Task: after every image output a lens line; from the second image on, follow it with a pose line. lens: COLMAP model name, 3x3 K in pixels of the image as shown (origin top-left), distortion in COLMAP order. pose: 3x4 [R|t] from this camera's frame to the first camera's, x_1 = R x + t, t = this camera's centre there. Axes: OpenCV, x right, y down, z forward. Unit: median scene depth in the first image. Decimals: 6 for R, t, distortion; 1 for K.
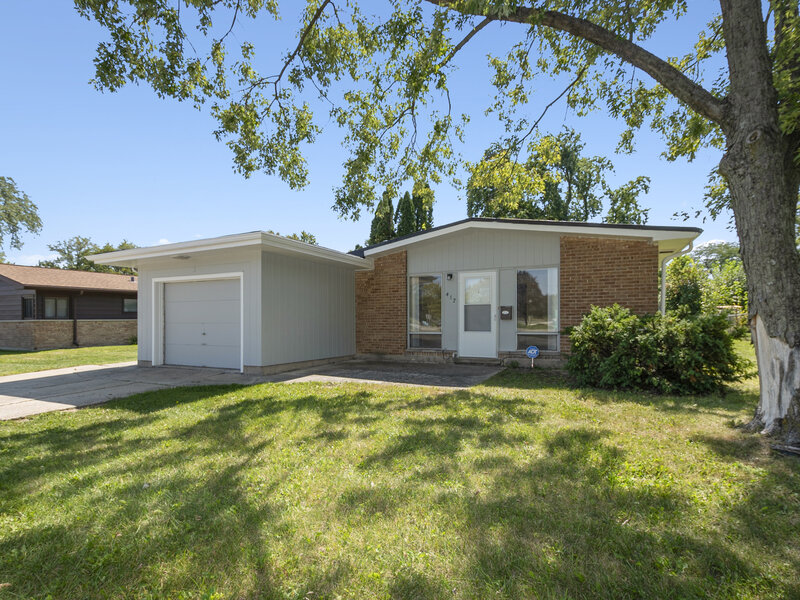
lens RADIAL K [[397.4, 0, 403.9], [0, 397.4, 299.9], [0, 0, 1]] dist [0.003320, 0.000477]
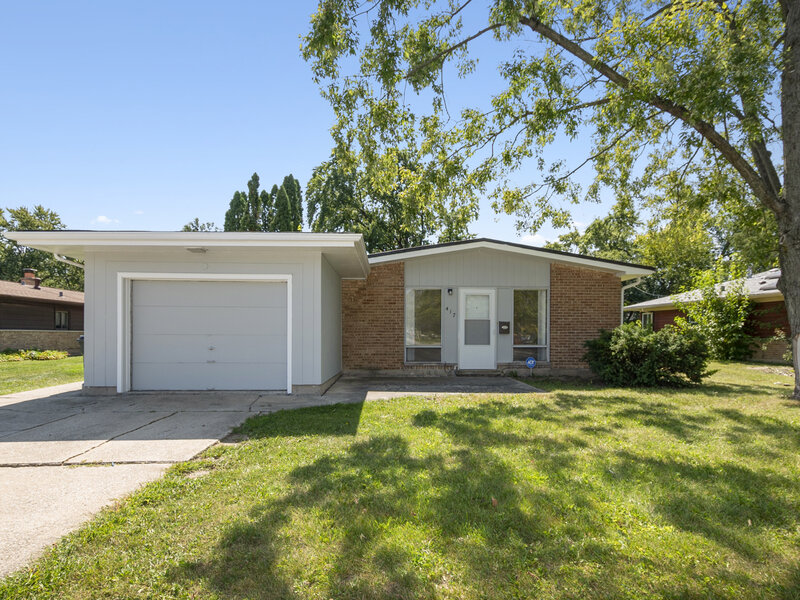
lens RADIAL K [[446.6, 0, 400.5], [0, 446.6, 312.5], [0, 0, 1]] dist [0.000230, -0.000446]
pose [[0.883993, 0.031918, 0.466409, -0.554916], [-0.031781, 0.999462, -0.008162, 0.009260], [-0.466418, -0.007607, 0.884532, 0.040656]]
